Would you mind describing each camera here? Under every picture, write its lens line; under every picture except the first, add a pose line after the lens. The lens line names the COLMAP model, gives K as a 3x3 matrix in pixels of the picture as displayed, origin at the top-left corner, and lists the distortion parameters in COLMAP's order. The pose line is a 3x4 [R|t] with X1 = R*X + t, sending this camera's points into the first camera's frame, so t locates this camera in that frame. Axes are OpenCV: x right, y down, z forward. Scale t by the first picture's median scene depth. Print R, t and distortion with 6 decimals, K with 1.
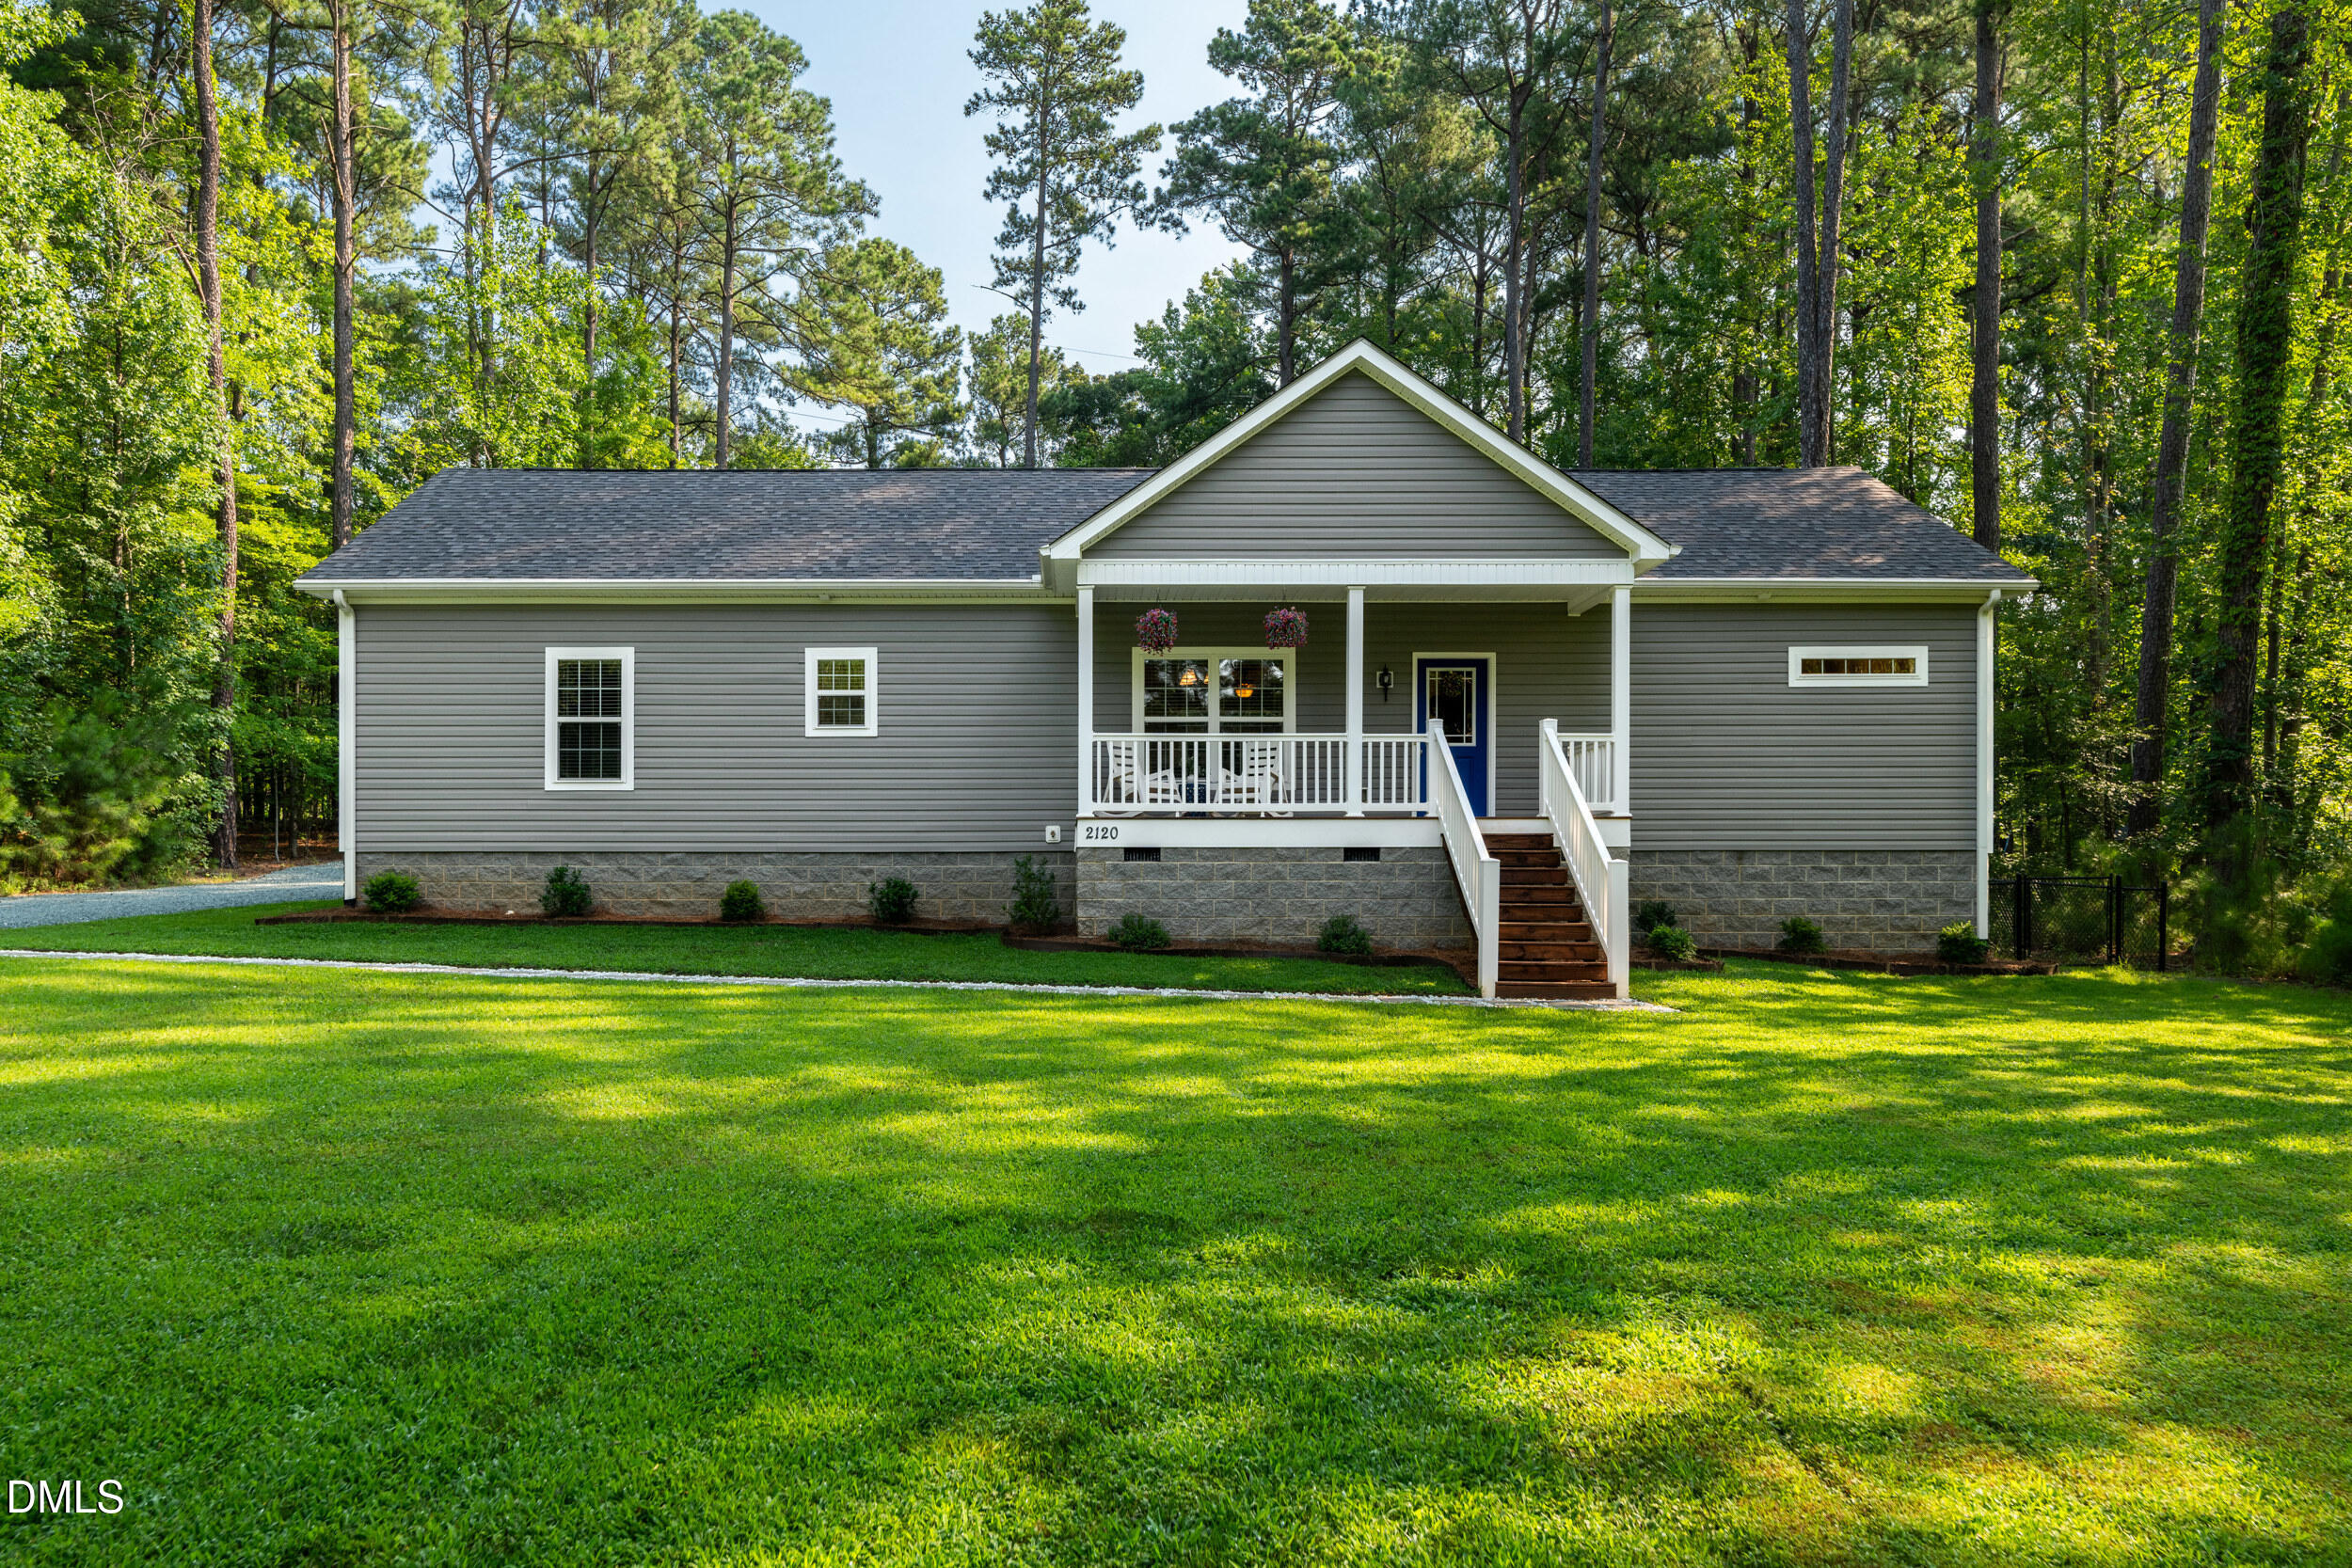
lens RADIAL K [[1533.5, 0, 1176.0], [0, 1533.5, 784.0], [0, 0, 1]] dist [-0.004641, 0.029711]
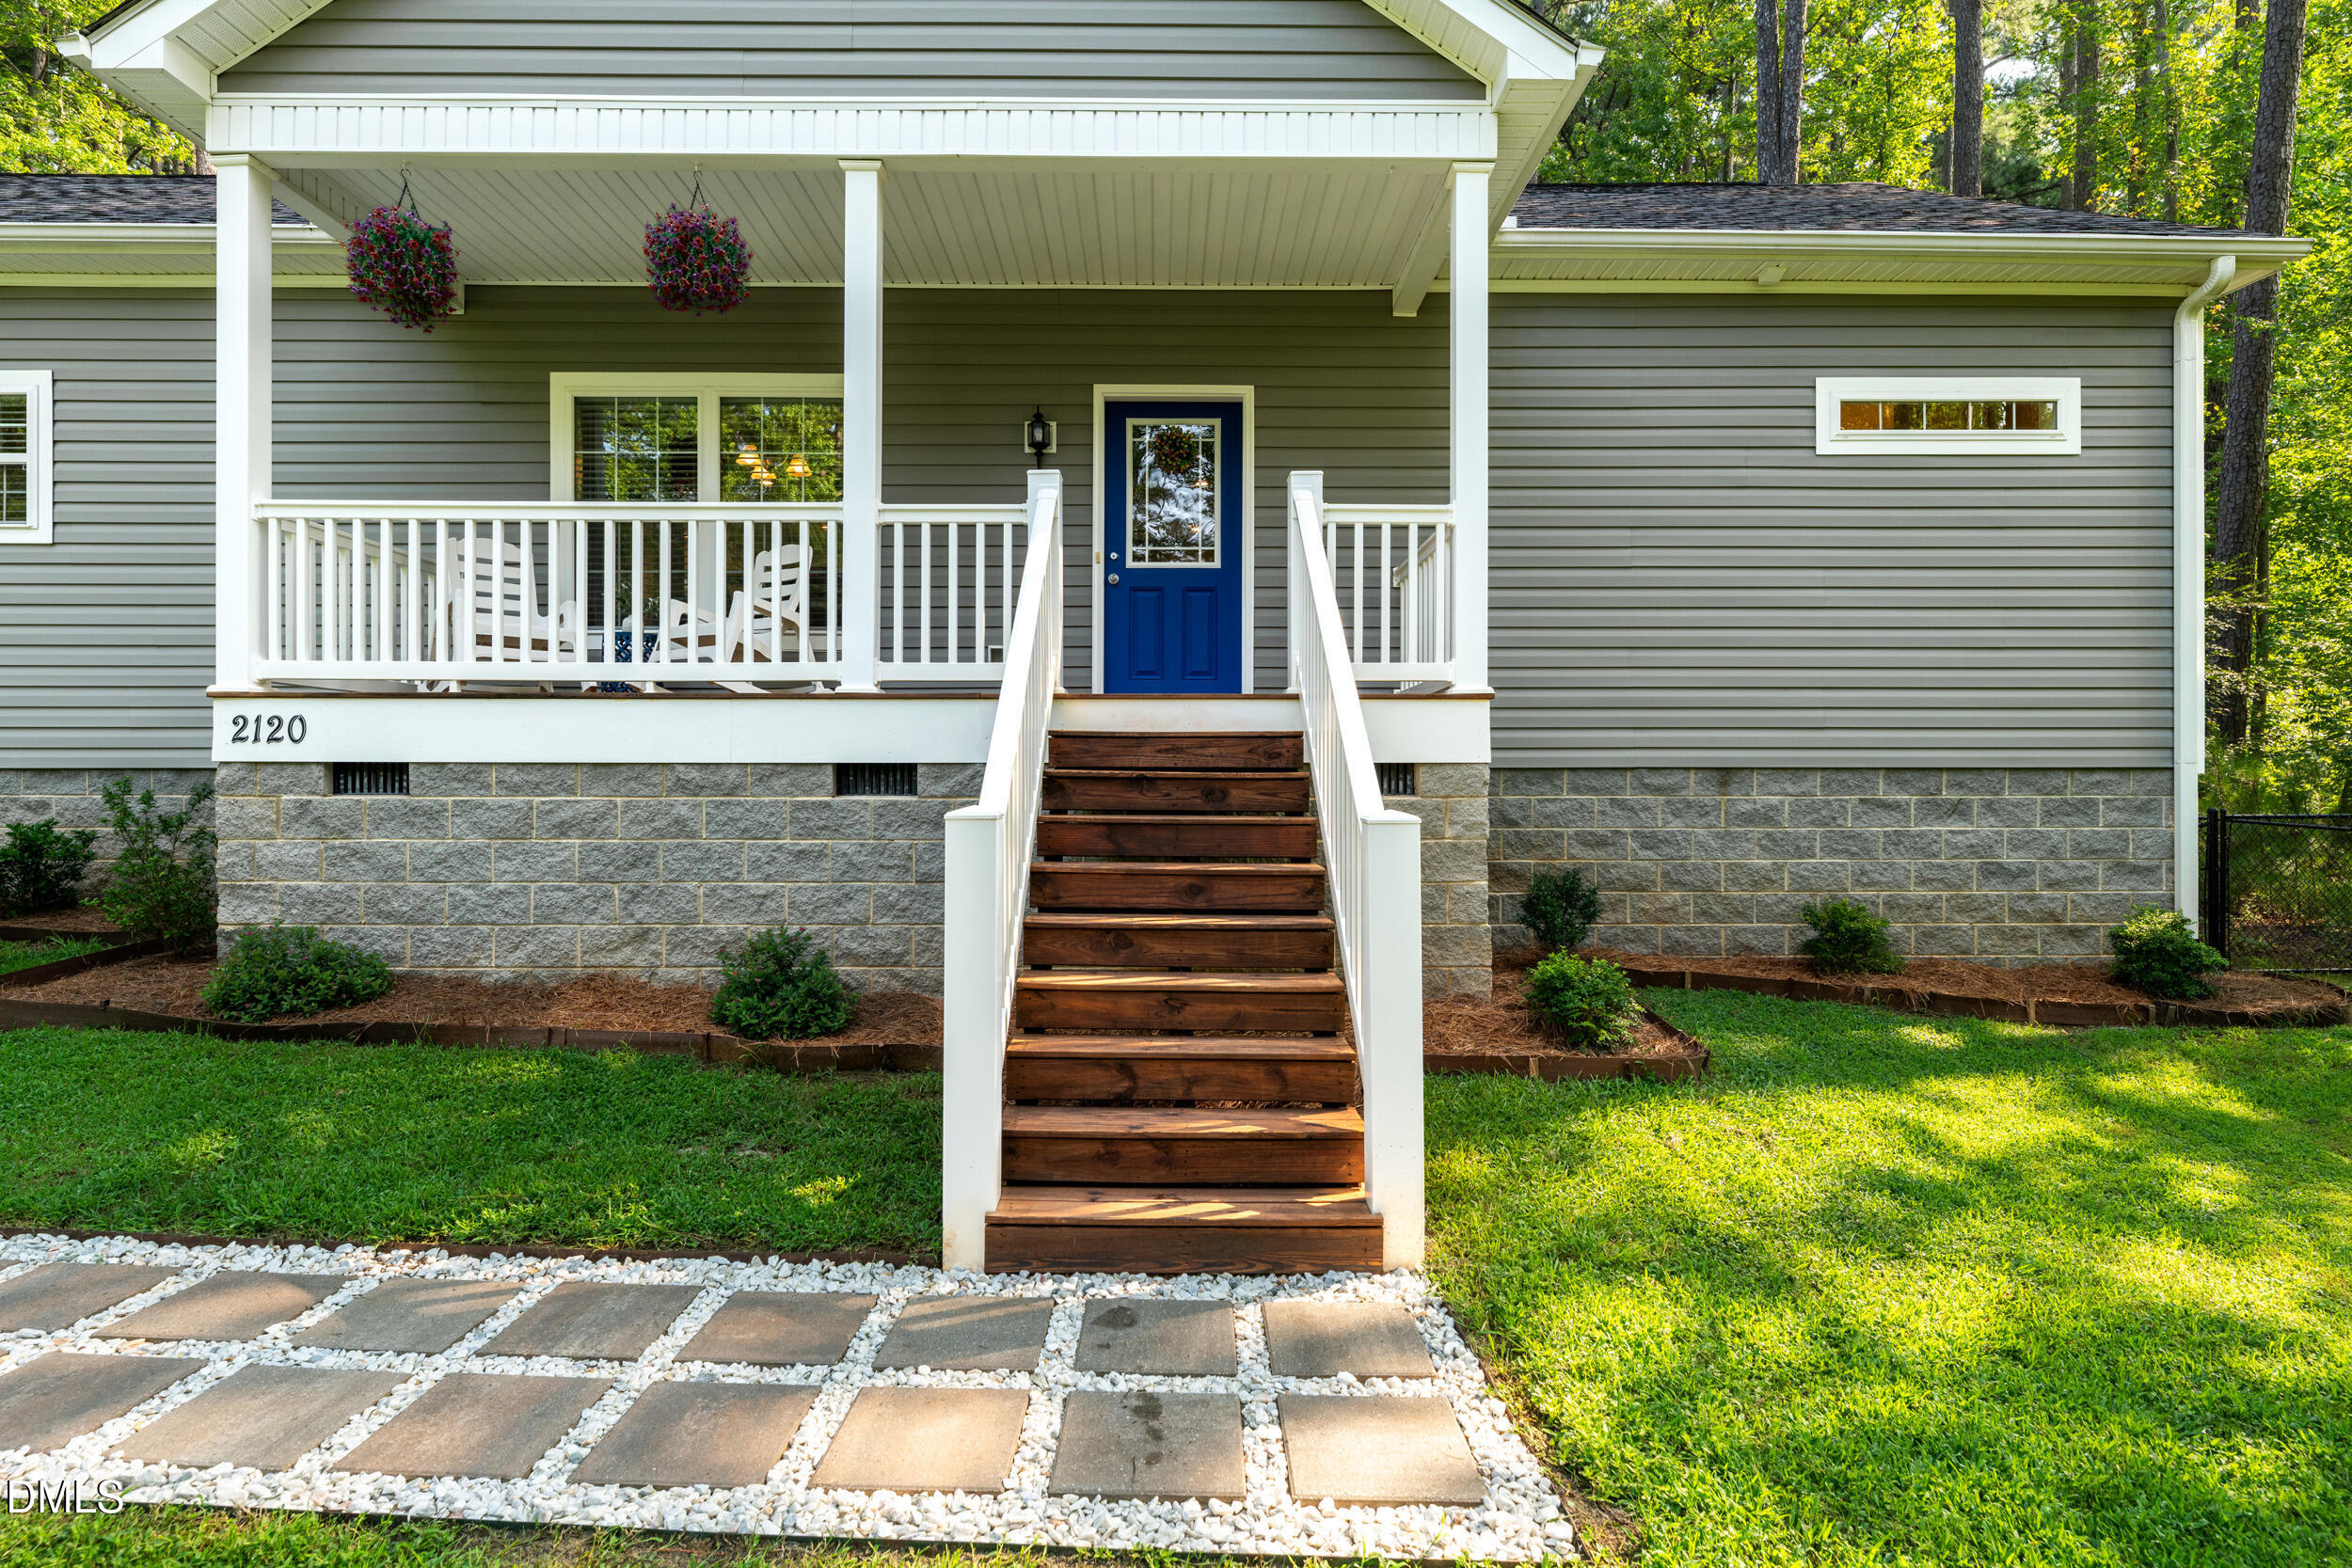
lens RADIAL K [[1348.7, 0, 1179.0], [0, 1348.7, 687.8], [0, 0, 1]] dist [0.001594, 0.000548]
pose [[0.999997, 0.001761, 0.001418, 0.206353], [-0.001750, 0.999970, -0.007559, 0.022584], [-0.001432, 0.007556, 0.999970, 0.614084]]
